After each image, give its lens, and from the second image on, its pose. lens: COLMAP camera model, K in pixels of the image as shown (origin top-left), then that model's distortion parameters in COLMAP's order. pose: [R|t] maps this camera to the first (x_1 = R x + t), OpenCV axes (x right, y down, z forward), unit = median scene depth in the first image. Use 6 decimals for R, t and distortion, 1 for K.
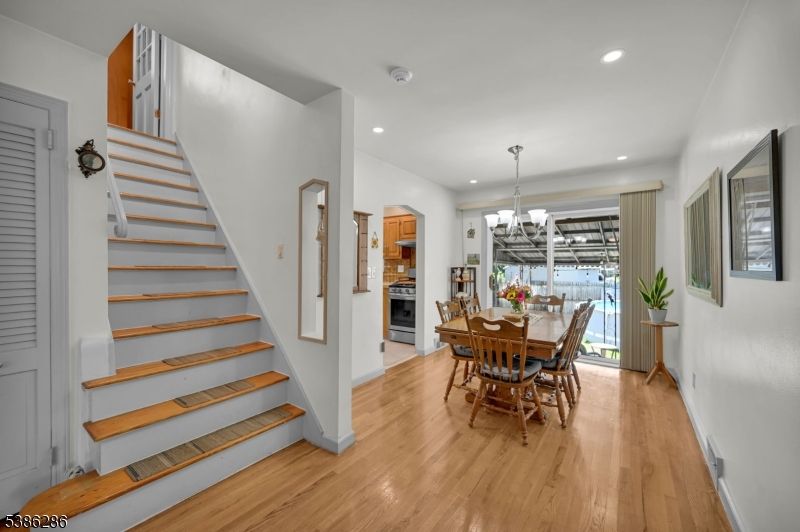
lens RADIAL K [[323.8, 0, 403.2], [0, 323.8, 264.9], [0, 0, 1]] dist [0.000062, -0.000071]
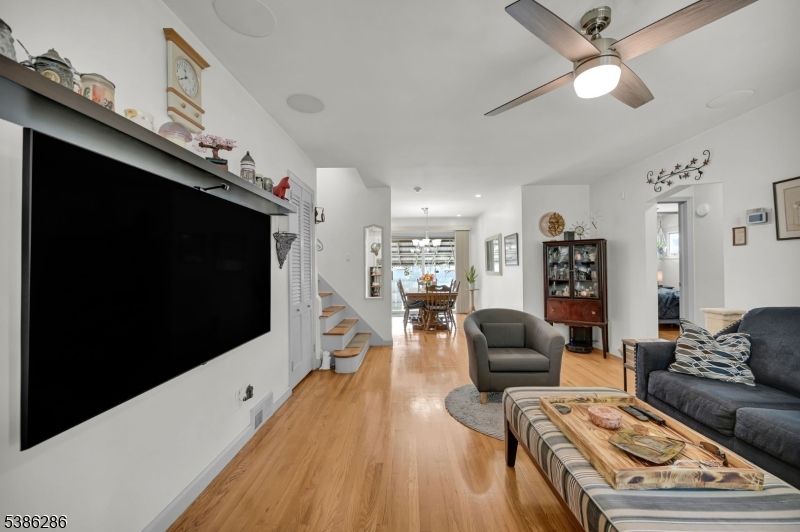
lens RADIAL K [[320.5, 0, 398.2], [0, 320.5, 265.3], [0, 0, 1]] dist [-0.001206, -0.000133]
pose [[0.833945, -0.009283, 0.551770, -0.630126], [0.013751, 0.999898, -0.003962, 0.007948], [-0.551677, 0.010891, 0.833987, -0.421063]]
